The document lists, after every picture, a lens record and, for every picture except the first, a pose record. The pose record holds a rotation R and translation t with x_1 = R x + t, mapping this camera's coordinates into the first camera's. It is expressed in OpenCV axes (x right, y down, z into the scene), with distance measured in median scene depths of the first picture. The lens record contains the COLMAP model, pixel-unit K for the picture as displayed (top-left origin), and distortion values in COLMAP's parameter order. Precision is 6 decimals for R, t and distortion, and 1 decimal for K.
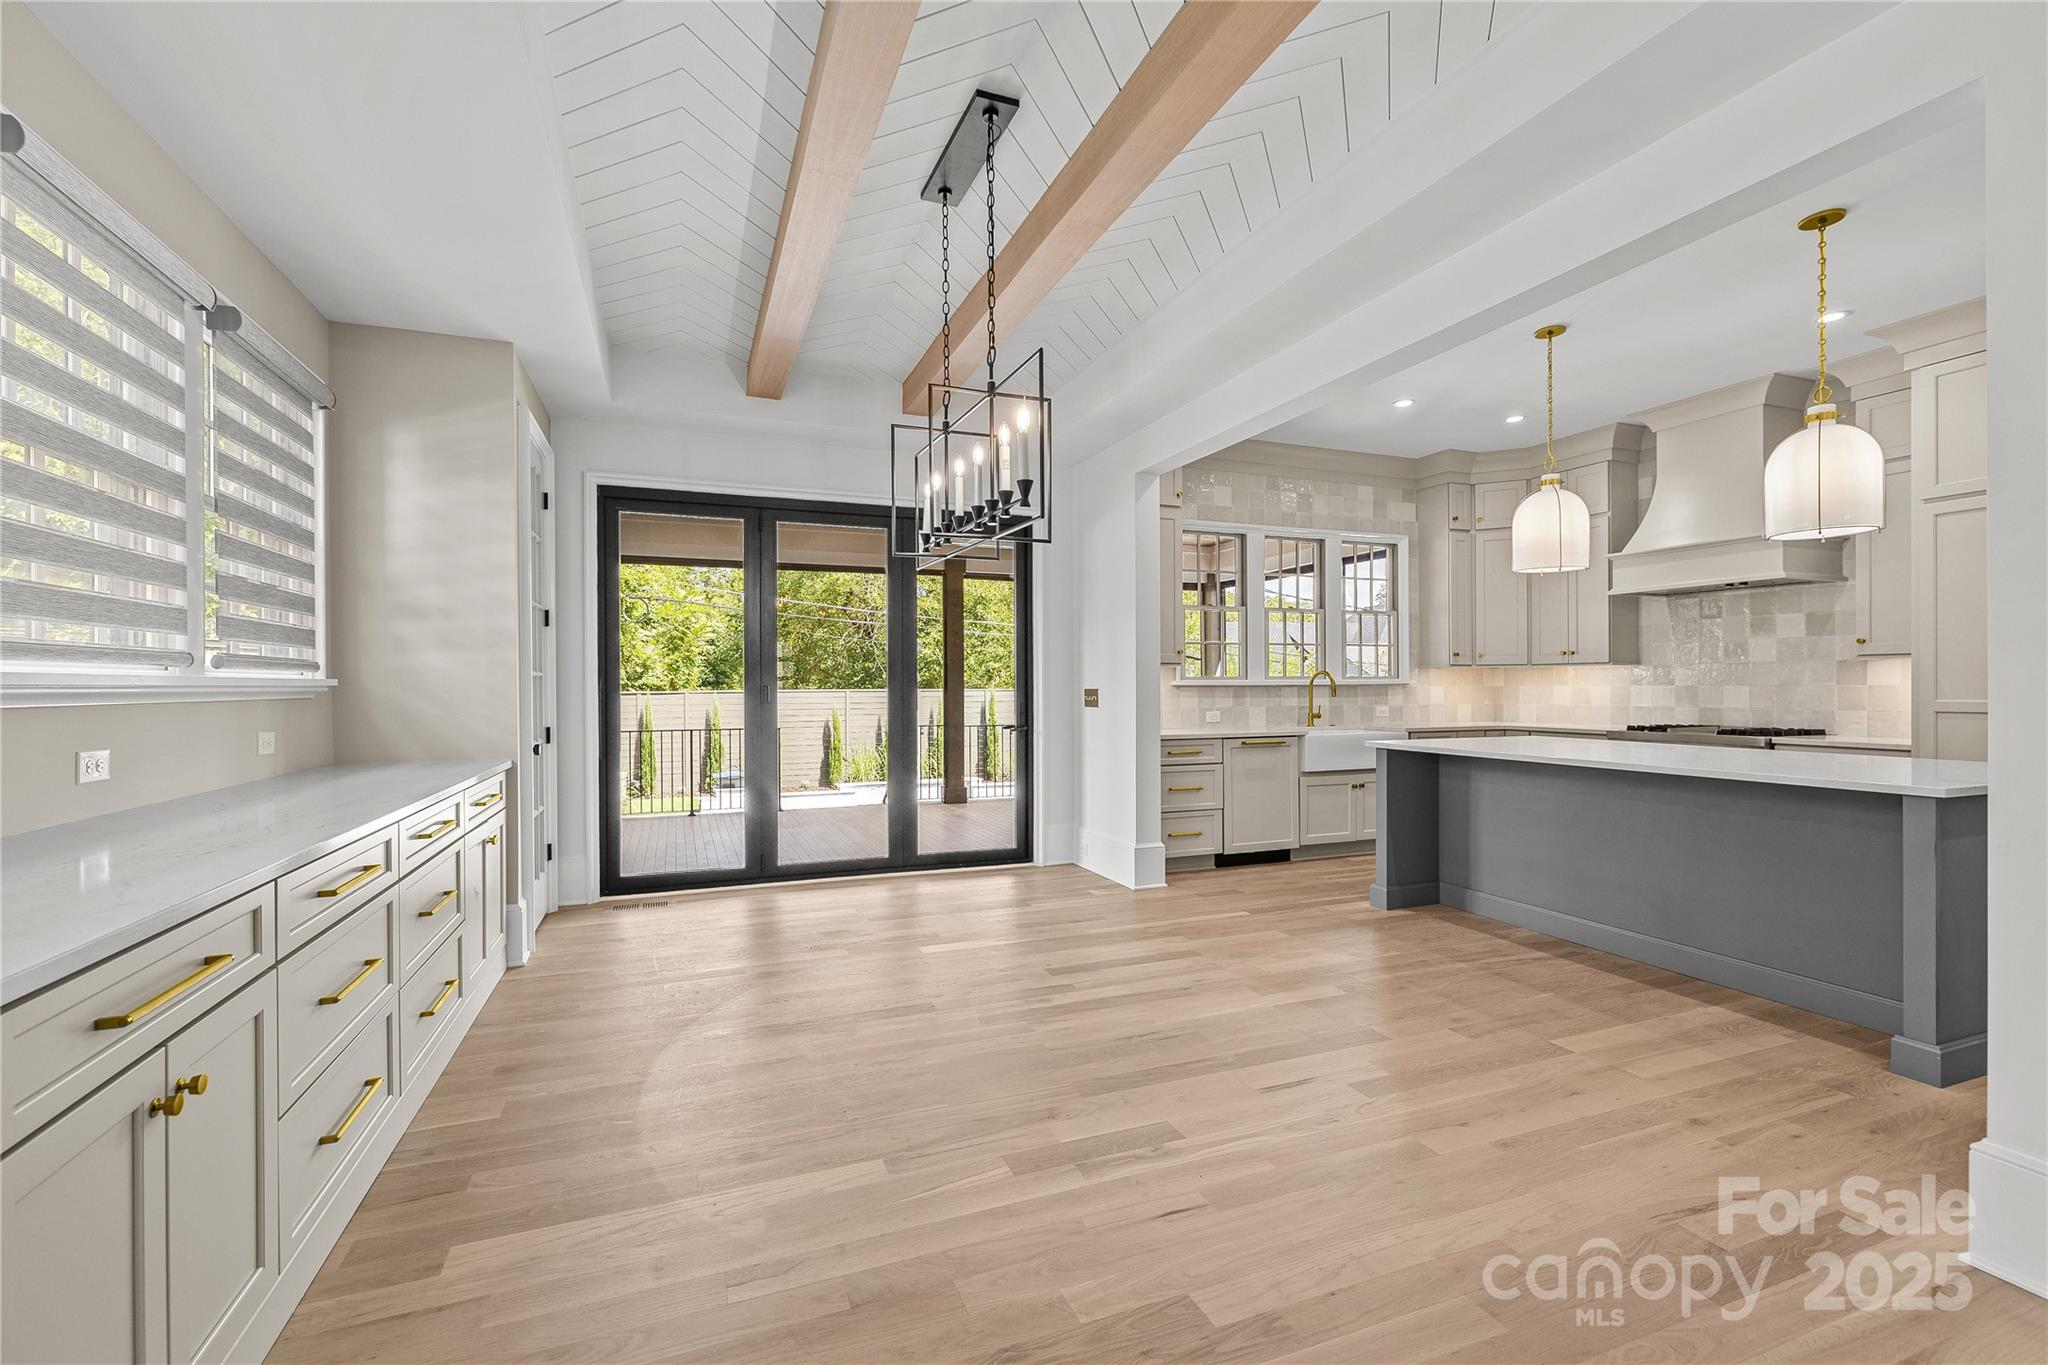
lens RADIAL K [[876.5, 0, 1024.4], [0, 876.5, 690.5], [0, 0, 1]] dist [0.001994, 0.000163]
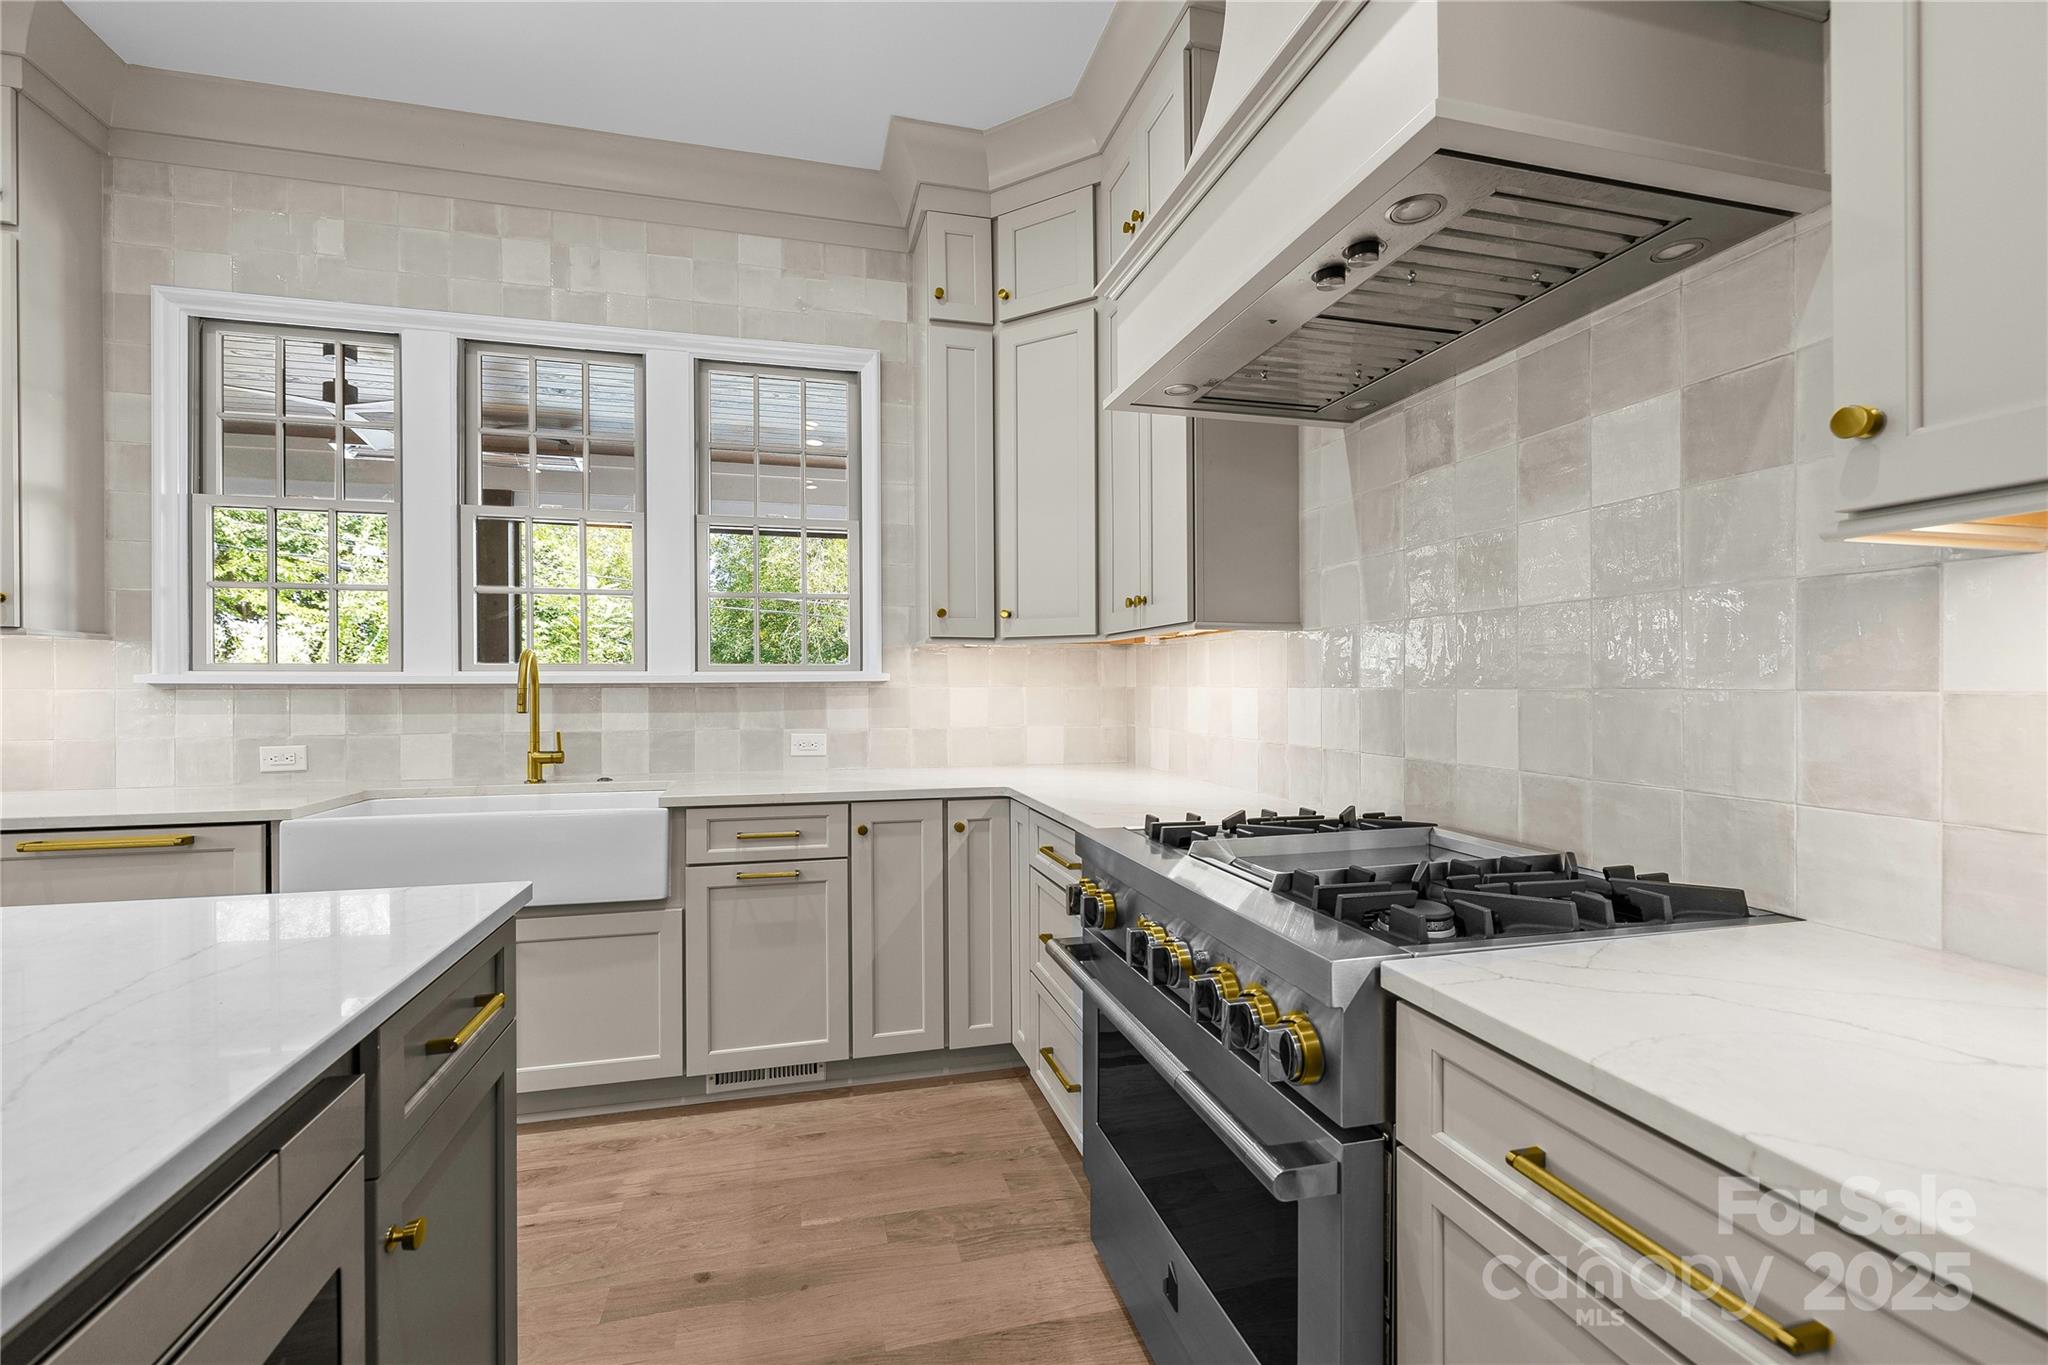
lens RADIAL K [[876.5, 0, 1022.4], [0, 876.5, 684.4], [0, 0, 1]] dist [0.001994, 0.000163]
pose [[0.992504, 0.002596, -0.122184, 0.632916], [-0.003181, 0.999984, -0.004595, -0.005157], [0.122170, 0.004949, 0.992497, 0.633380]]
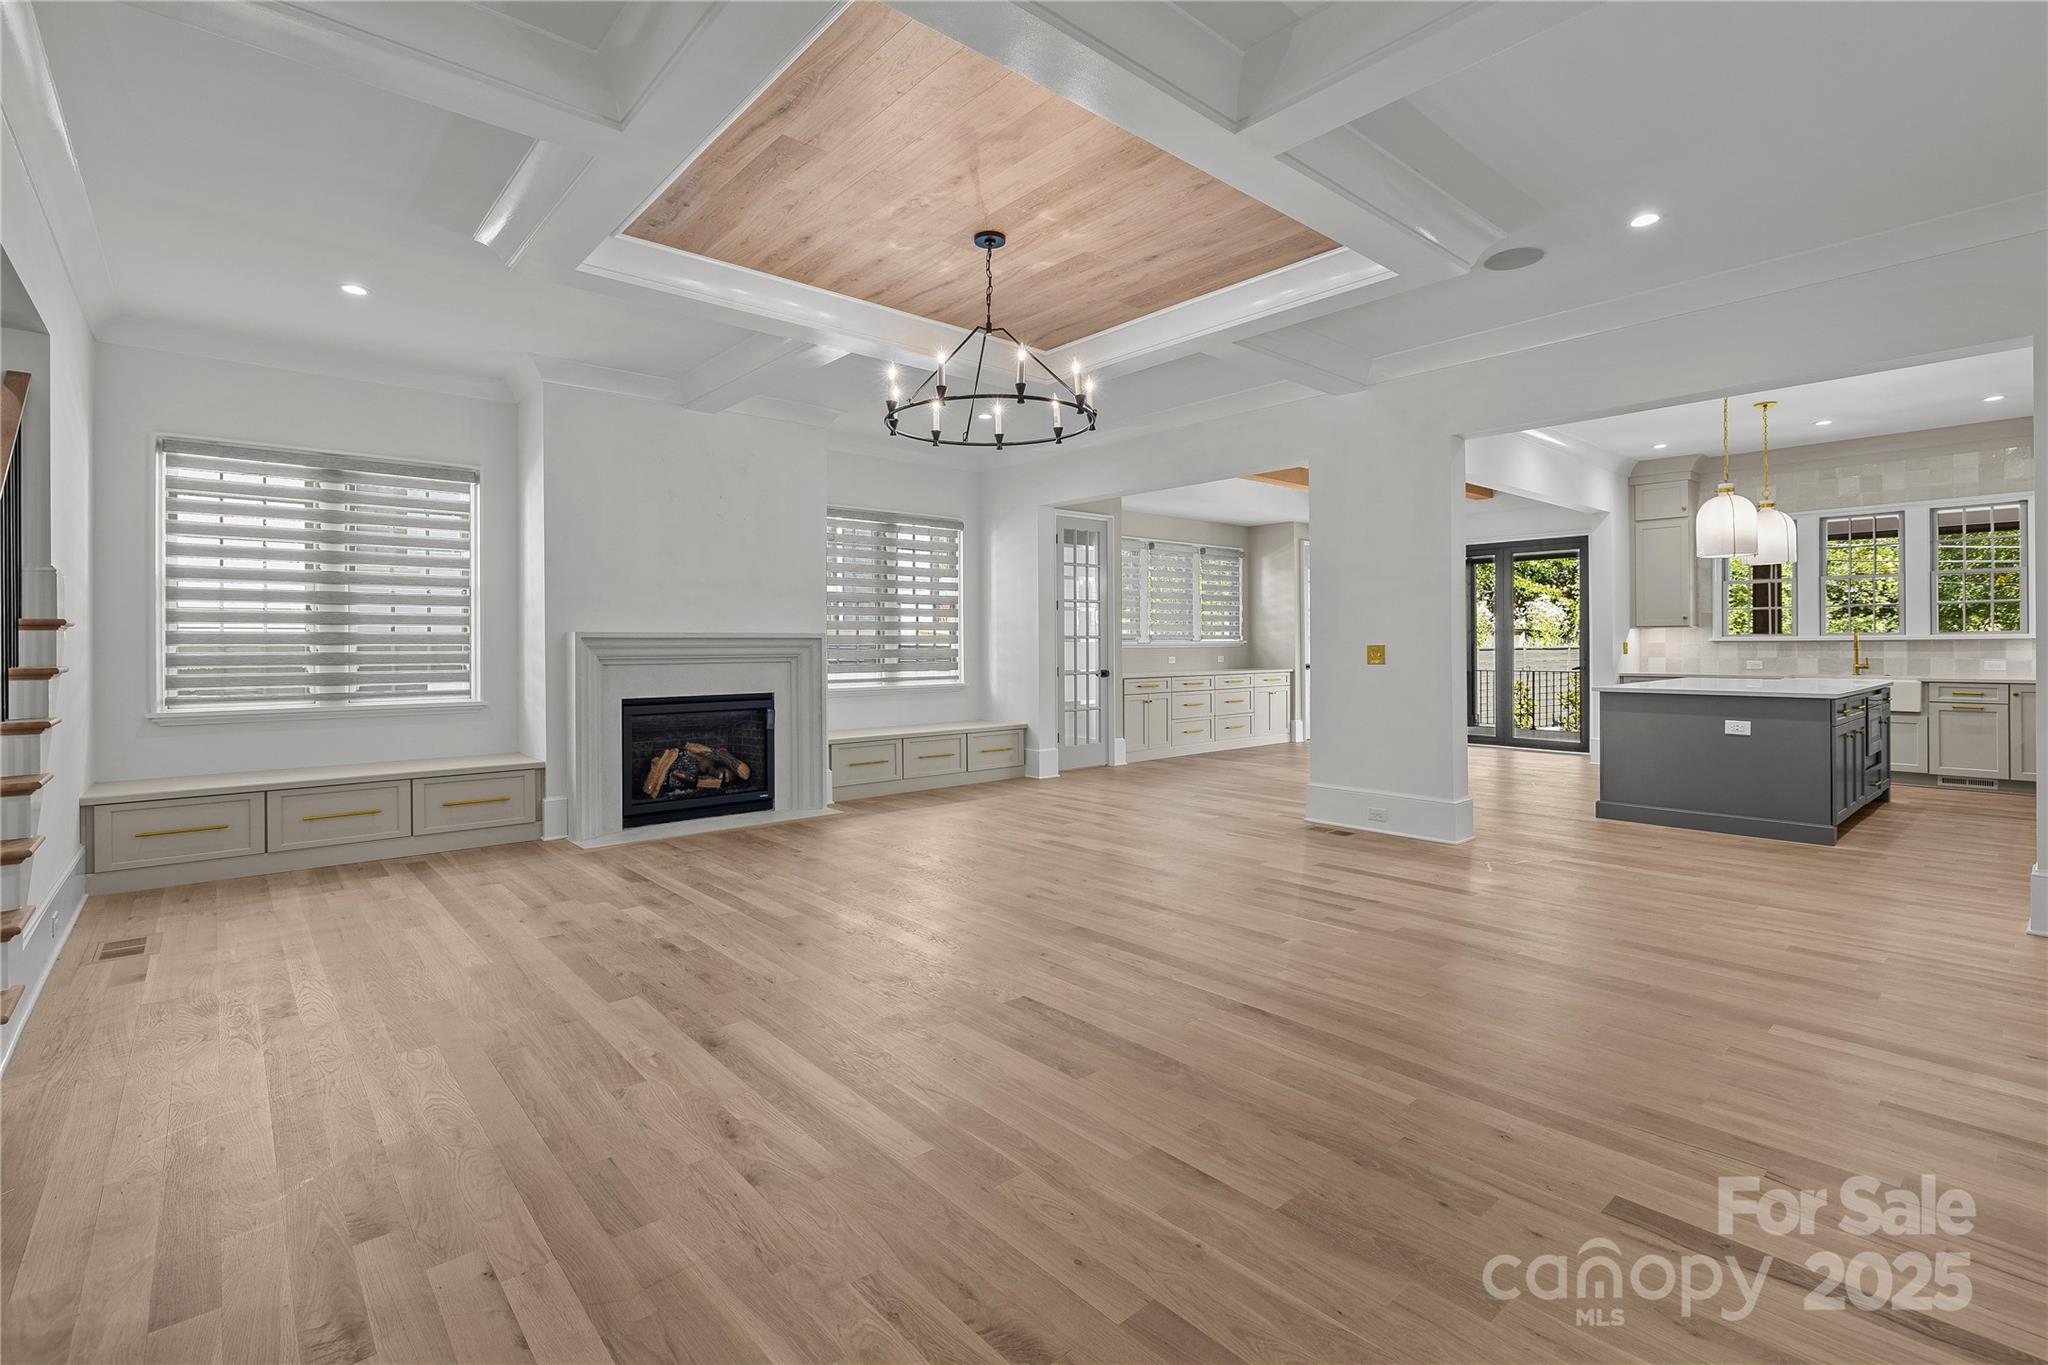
lens RADIAL K [[930.9, 0, 1015.7], [0, 930.9, 651.3], [0, 0, 1]] dist [0.002536, 0.000264]
pose [[0.332165, 0.008403, -0.943184, 1.182607], [-0.000584, 0.999962, 0.008704, -0.002165], [0.943221, -0.002340, 0.332157, -0.512296]]
